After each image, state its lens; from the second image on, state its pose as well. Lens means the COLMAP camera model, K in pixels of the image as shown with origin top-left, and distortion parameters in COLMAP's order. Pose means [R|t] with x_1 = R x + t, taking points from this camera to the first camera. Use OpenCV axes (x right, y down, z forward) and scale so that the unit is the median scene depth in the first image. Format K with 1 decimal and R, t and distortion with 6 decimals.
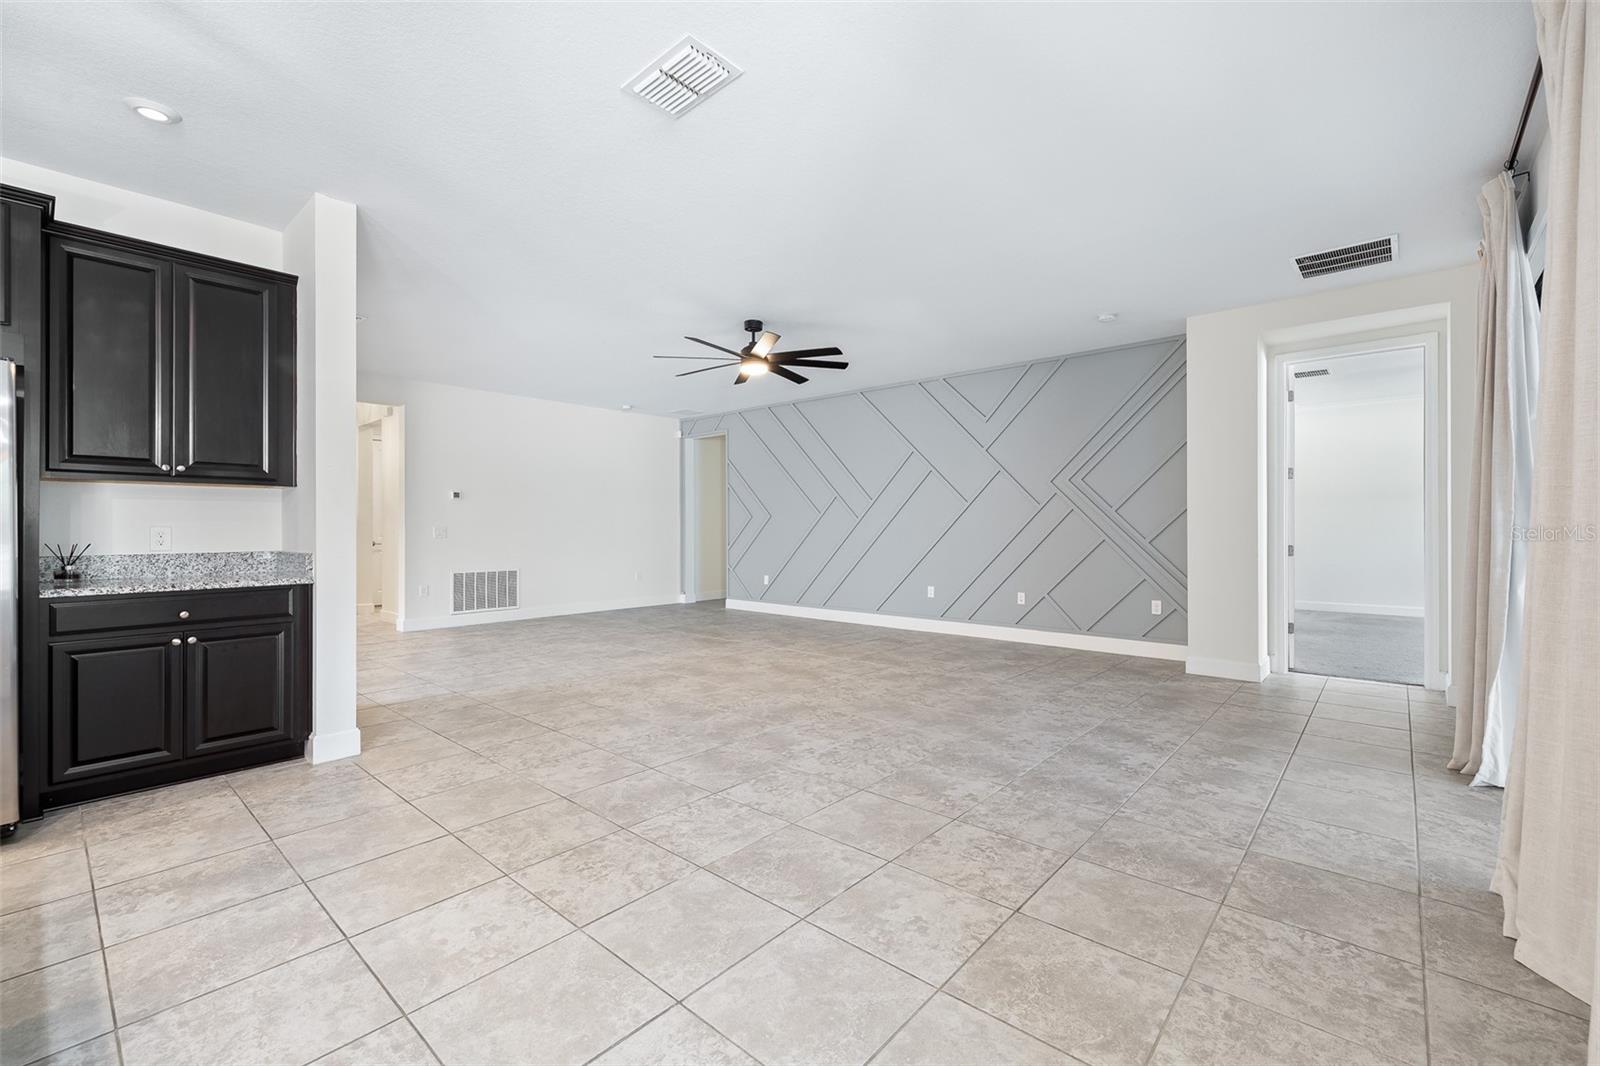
lens RADIAL K [[677.3, 0, 797.7], [0, 677.3, 526.8], [0, 0, 1]] dist [-0.002725, 0.001695]
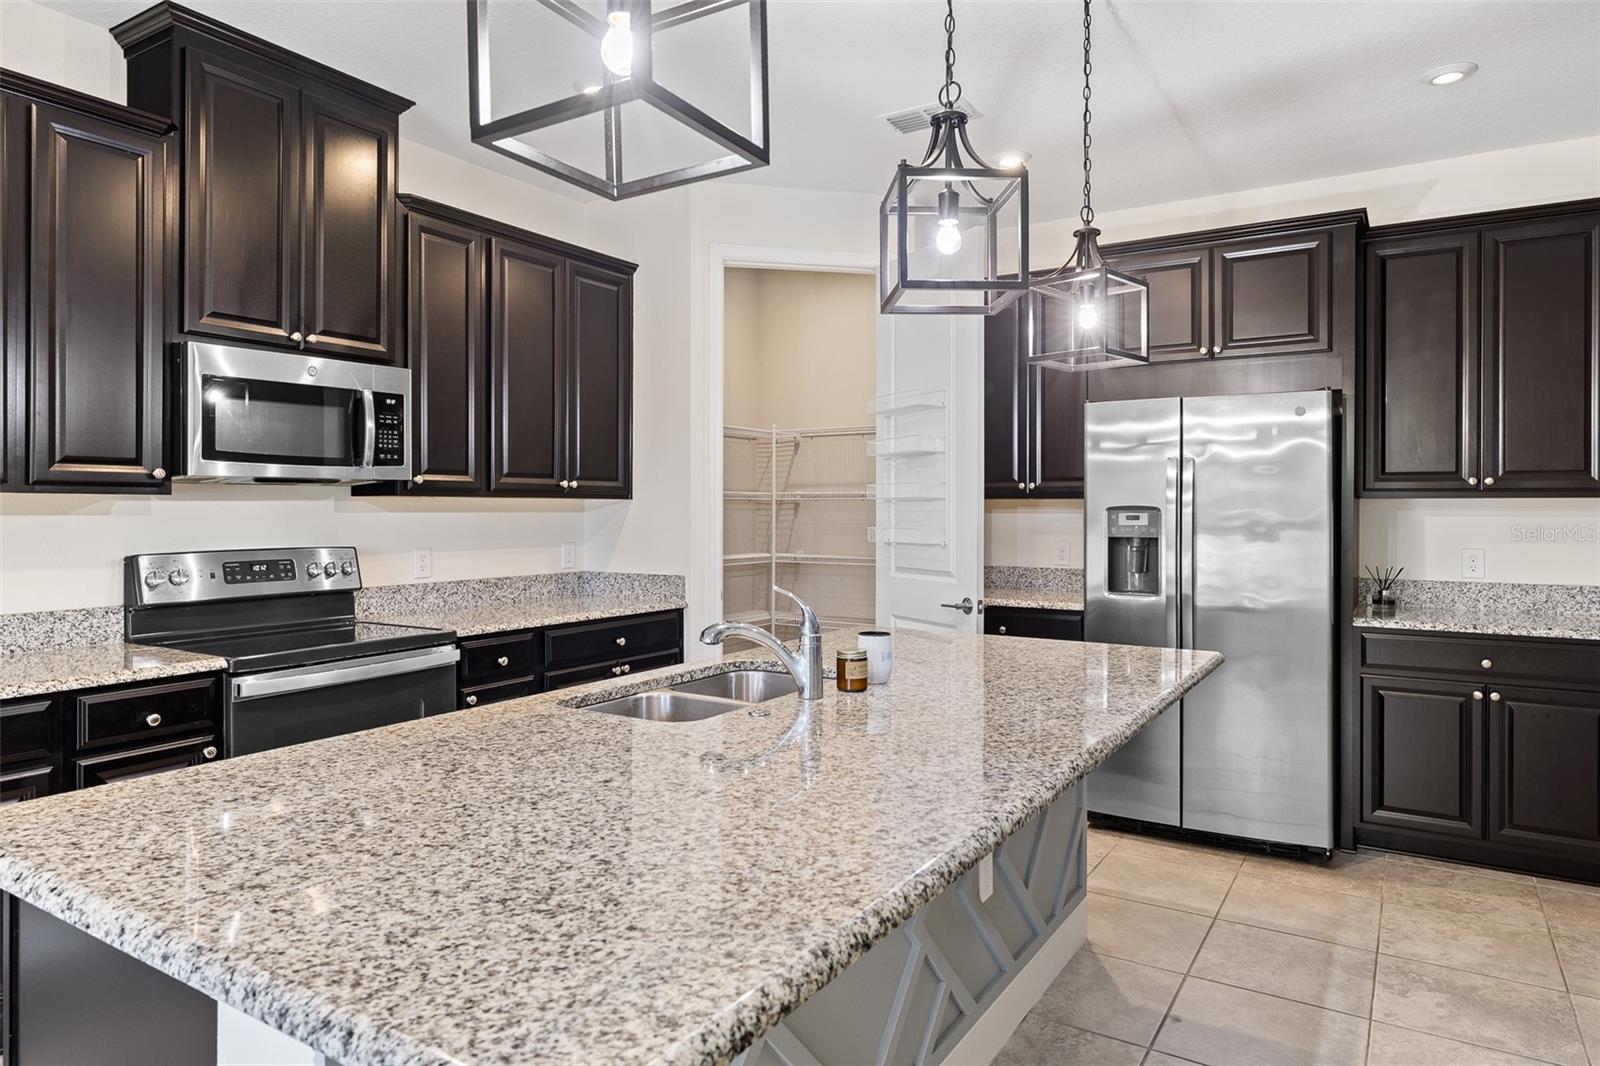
lens RADIAL K [[978.1, 0, 815.7], [0, 978.1, 501.9], [0, 0, 1]] dist [-0.002038, -0.000321]
pose [[0.169903, -0.003537, -0.985454, 0.105632], [-0.002745, 0.999988, -0.004063, -0.051519], [0.985457, 0.003395, 0.169891, 0.000291]]
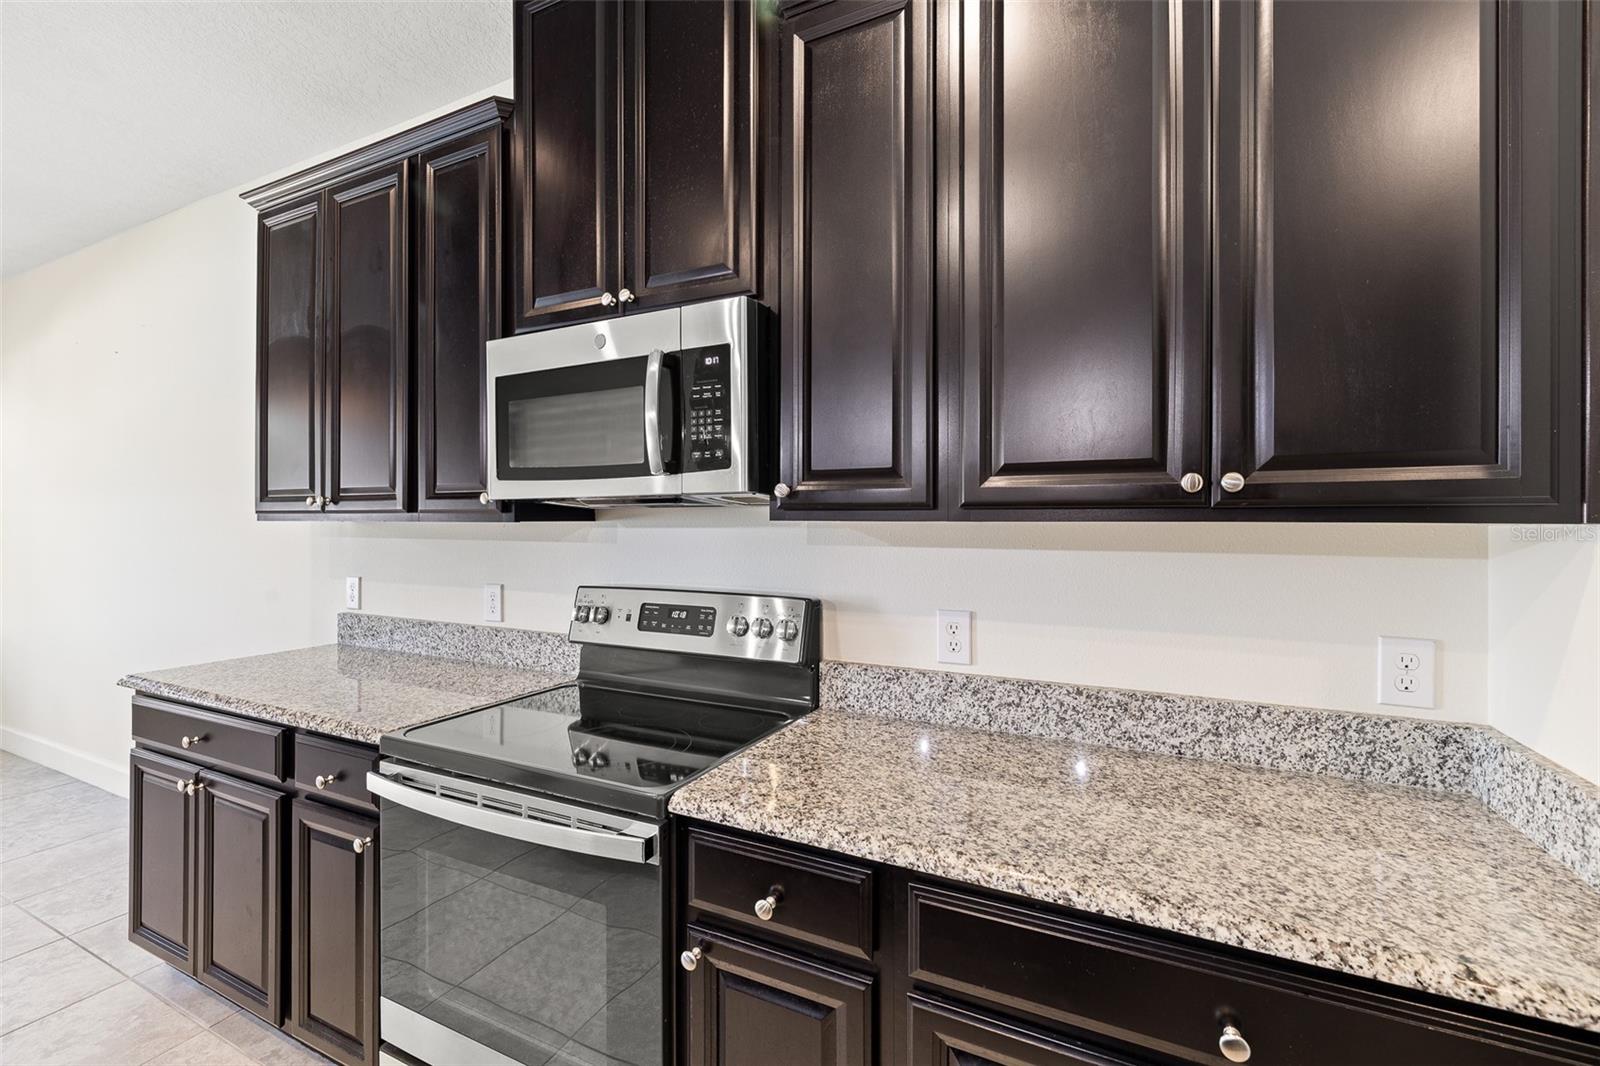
lens RADIAL K [[677.3, 0, 798.3], [0, 677.3, 519.4], [0, 0, 1]] dist [-0.002725, 0.001695]
pose [[-0.963412, -0.000293, -0.268024, -0.925136], [0.000385, 0.999997, -0.002477, -0.060663], [0.268024, -0.002489, -0.963409, 0.152546]]
